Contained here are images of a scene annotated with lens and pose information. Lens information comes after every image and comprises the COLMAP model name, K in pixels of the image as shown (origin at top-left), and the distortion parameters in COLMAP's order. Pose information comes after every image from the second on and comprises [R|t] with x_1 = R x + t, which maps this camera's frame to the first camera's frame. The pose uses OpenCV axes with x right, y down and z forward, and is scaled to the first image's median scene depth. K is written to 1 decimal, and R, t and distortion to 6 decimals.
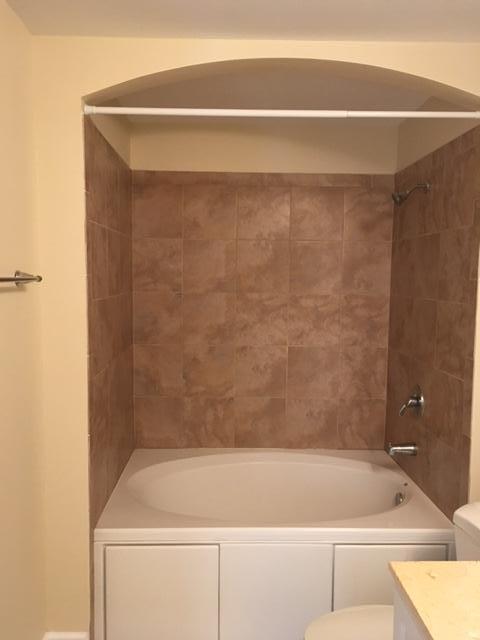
lens RADIAL K [[547.4, 0, 240.0], [0, 547.4, 320.0], [0, 0, 1]] dist [0.037176, -0.016308]
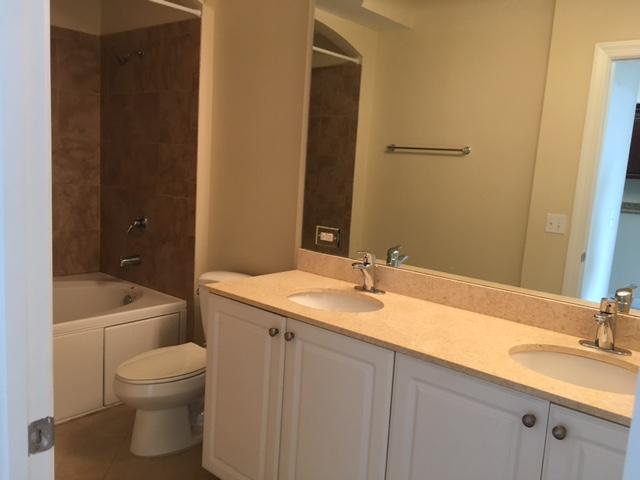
lens RADIAL K [[547.4, 0, 320.0], [0, 547.4, 240.0], [0, 0, 1]] dist [0.037176, -0.016308]
pose [[0.676604, -0.074884, 0.732529, -0.295519], [0.005962, 0.995340, 0.096244, 0.056679], [-0.736323, -0.060752, 0.673898, -0.163967]]
